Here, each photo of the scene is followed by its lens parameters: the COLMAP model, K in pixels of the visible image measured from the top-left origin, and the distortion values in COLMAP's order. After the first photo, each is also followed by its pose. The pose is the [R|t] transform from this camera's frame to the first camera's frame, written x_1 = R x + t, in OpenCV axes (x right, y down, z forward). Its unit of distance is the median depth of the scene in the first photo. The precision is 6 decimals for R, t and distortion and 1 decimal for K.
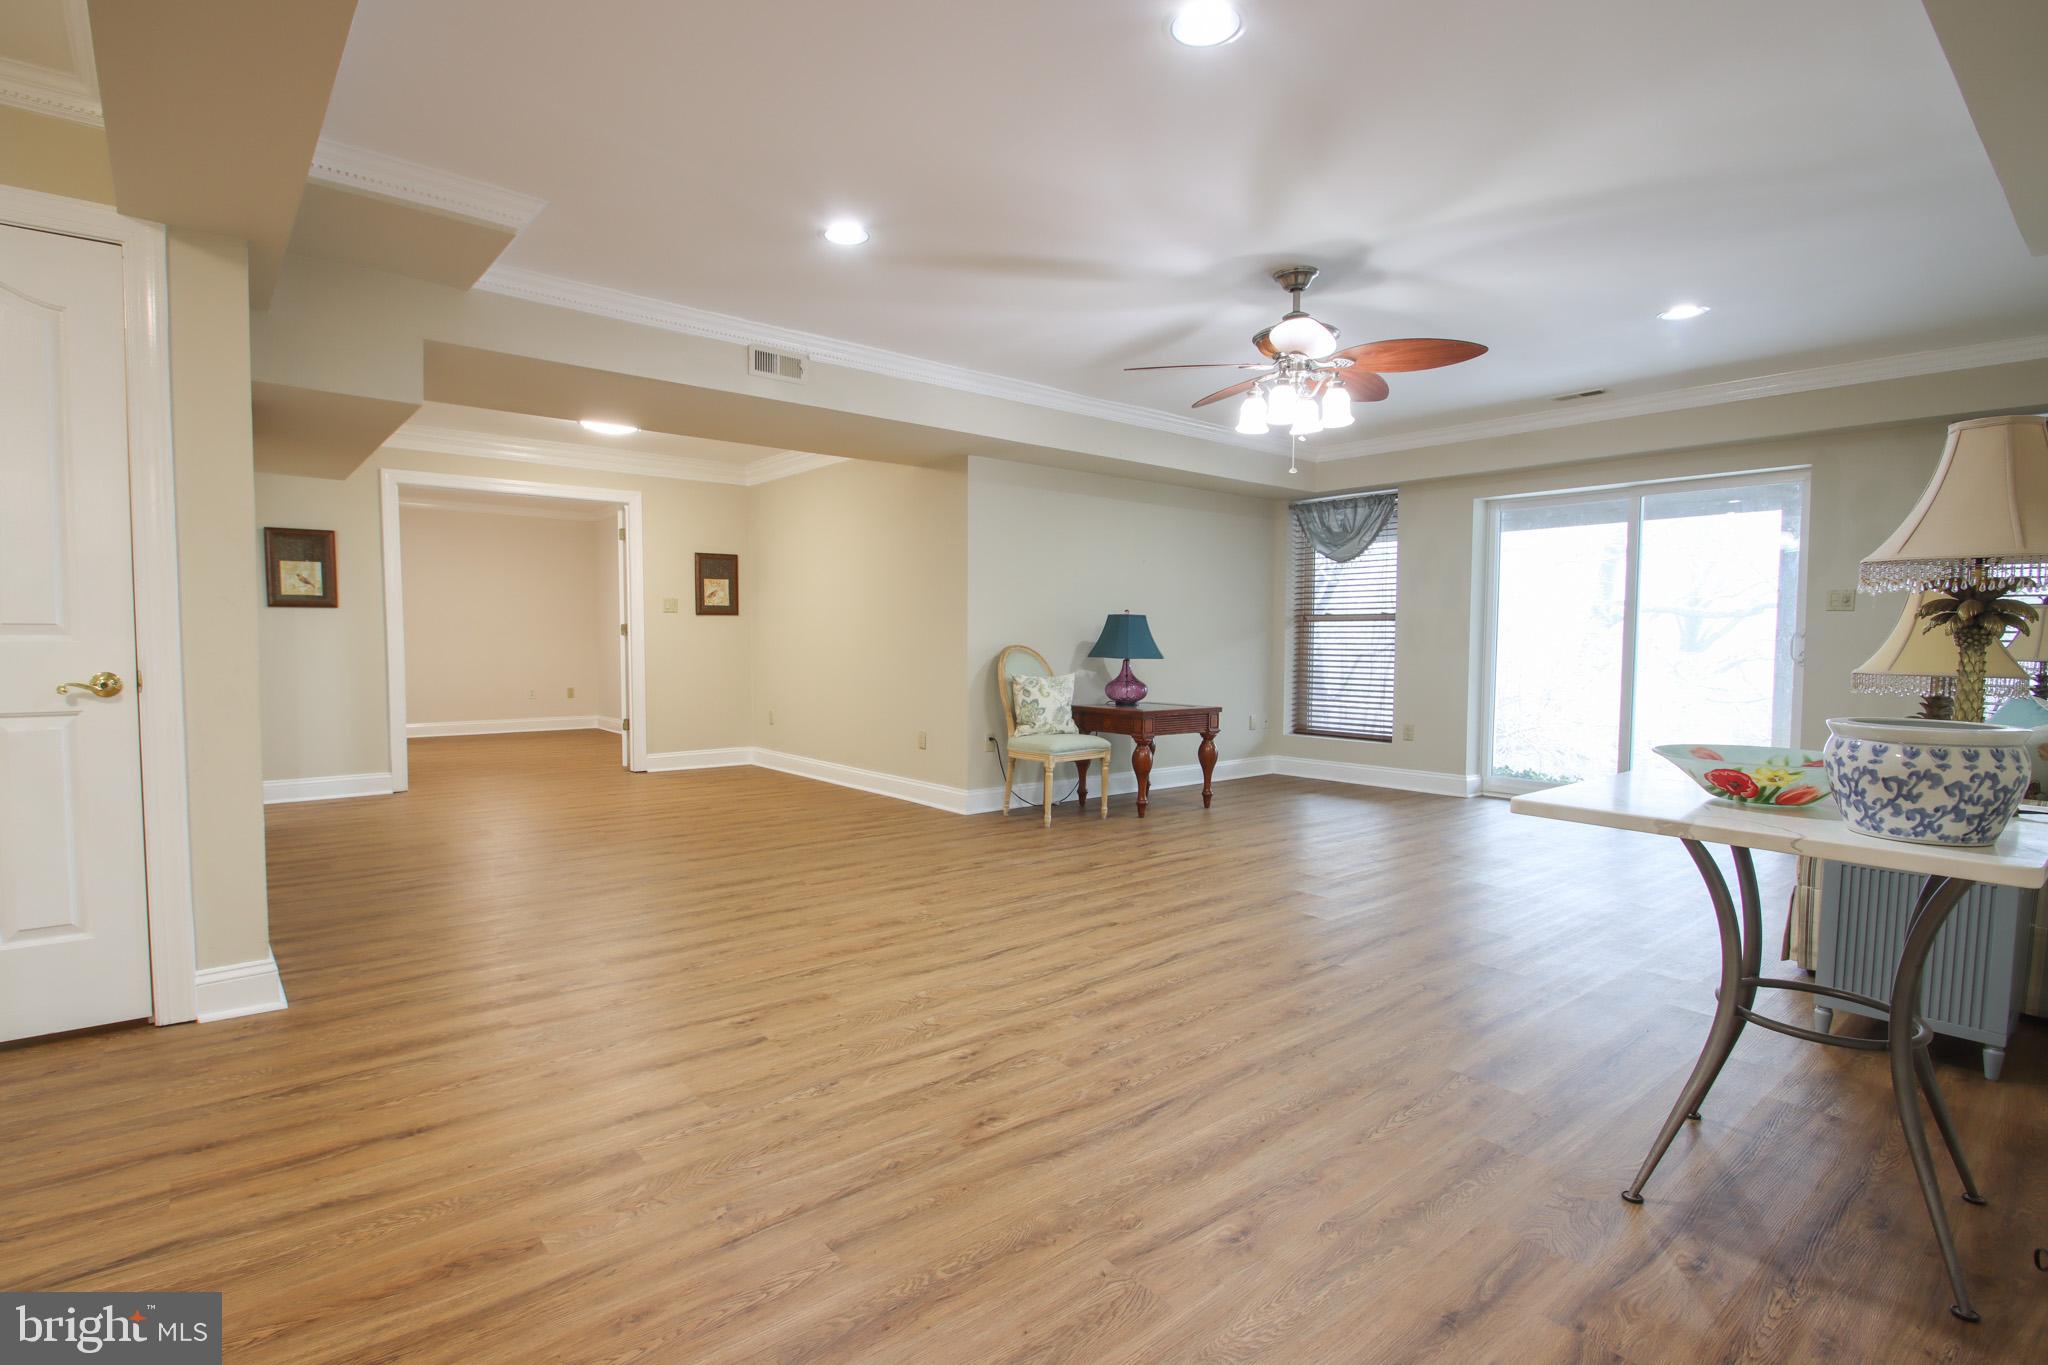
lens RADIAL K [[957.6, 0, 1012.5], [0, 957.6, 694.2], [0, 0, 1]] dist [0.021198, -0.002225]
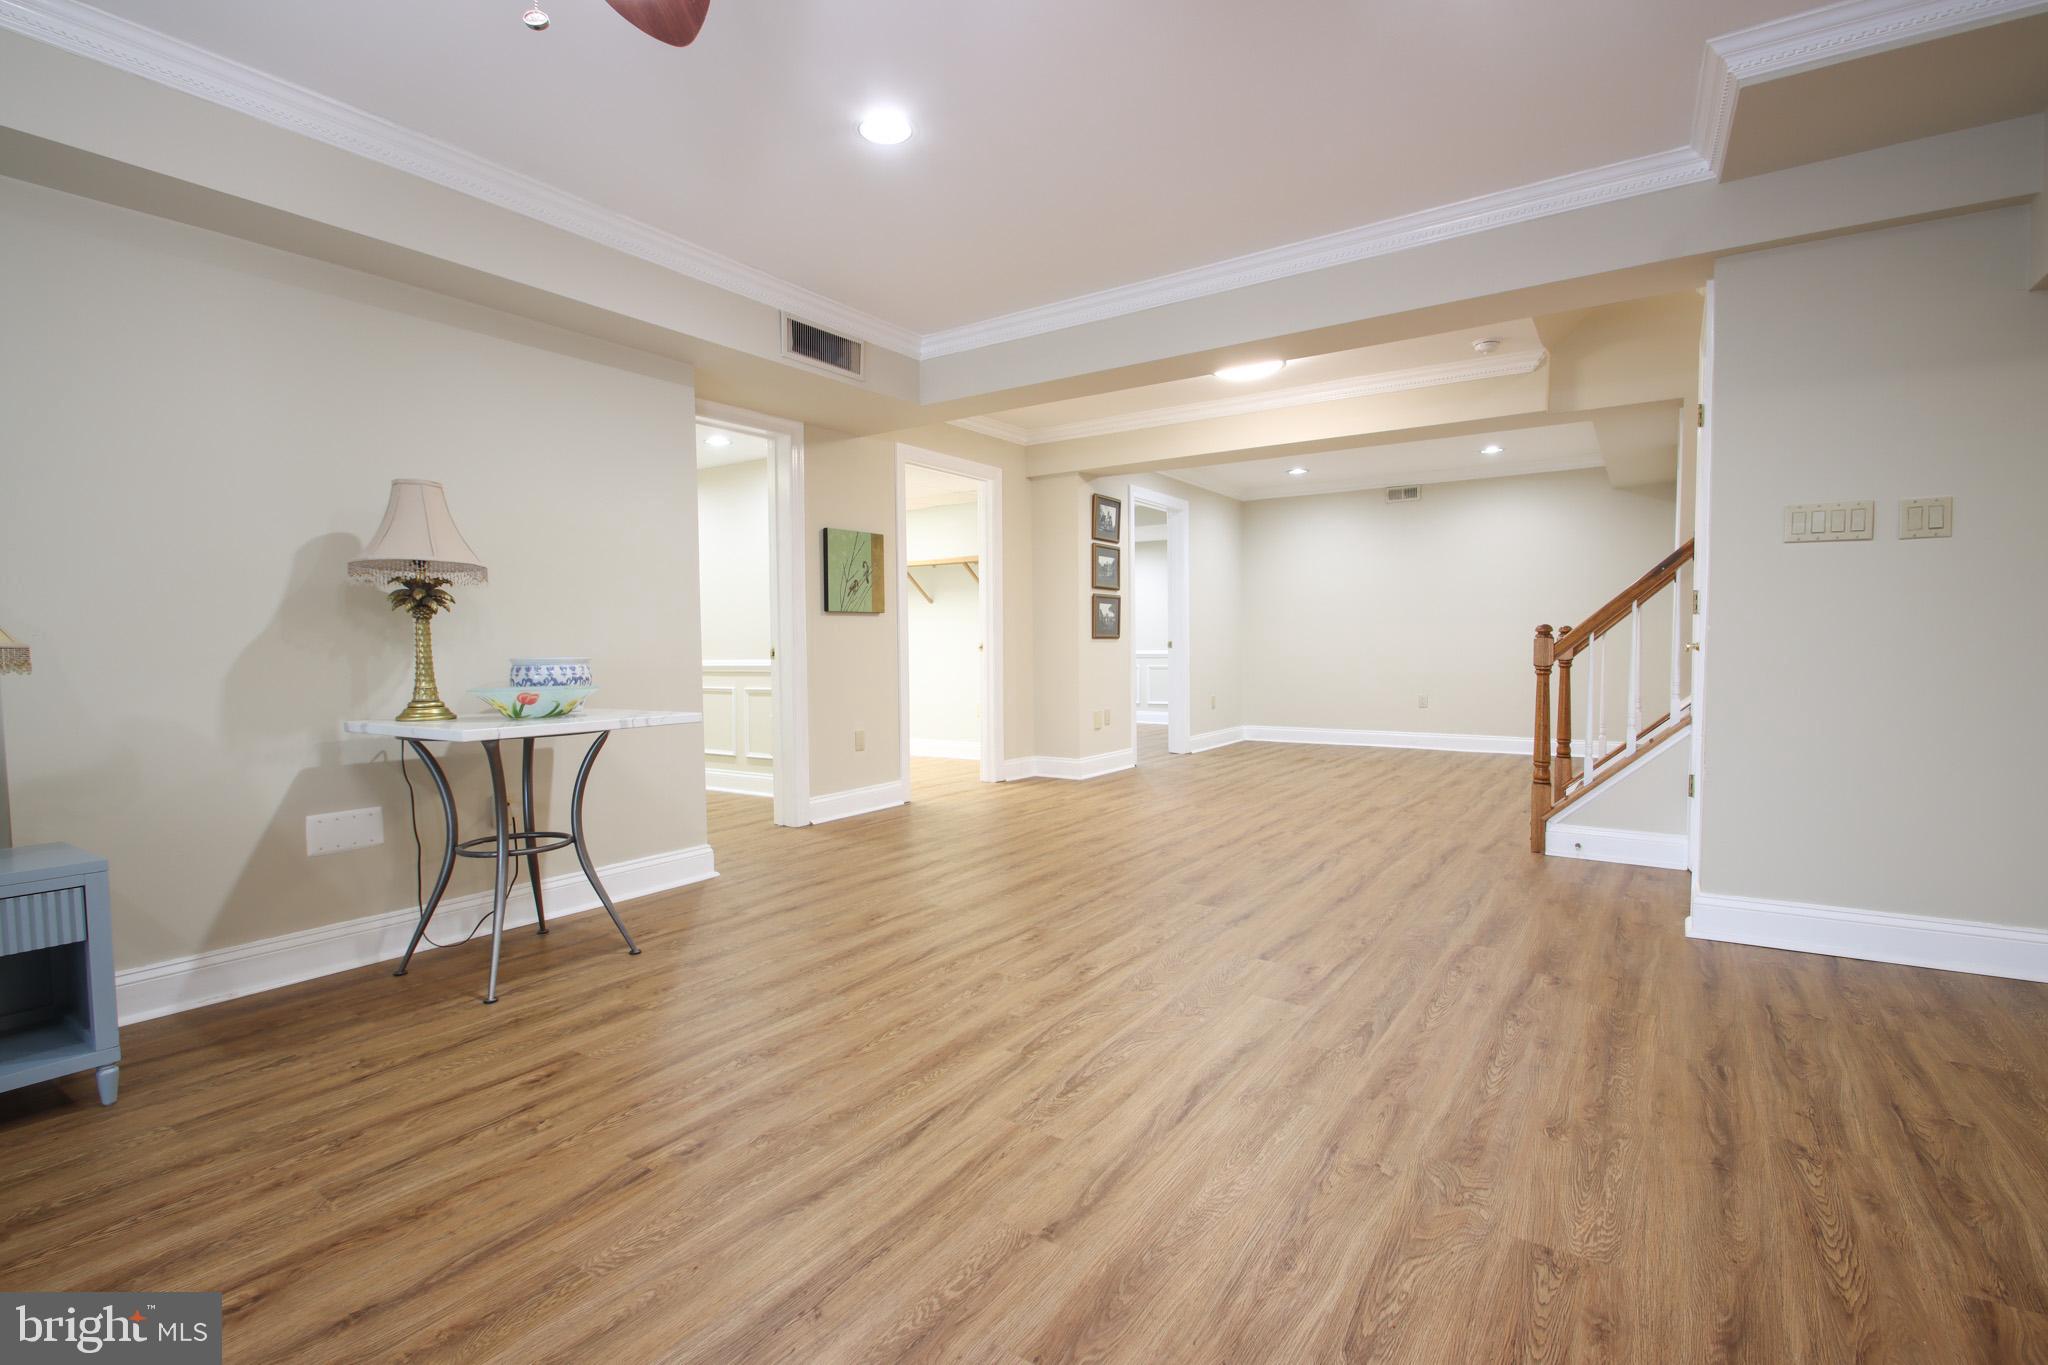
lens RADIAL K [[957.6, 0, 1012.1], [0, 957.6, 681.7], [0, 0, 1]] dist [0.021198, -0.002225]
pose [[-0.960589, 0.012821, -0.277678, 0.367187], [-0.014576, 0.995238, 0.096376, -0.083084], [0.277592, 0.096625, -0.955828, 2.116652]]
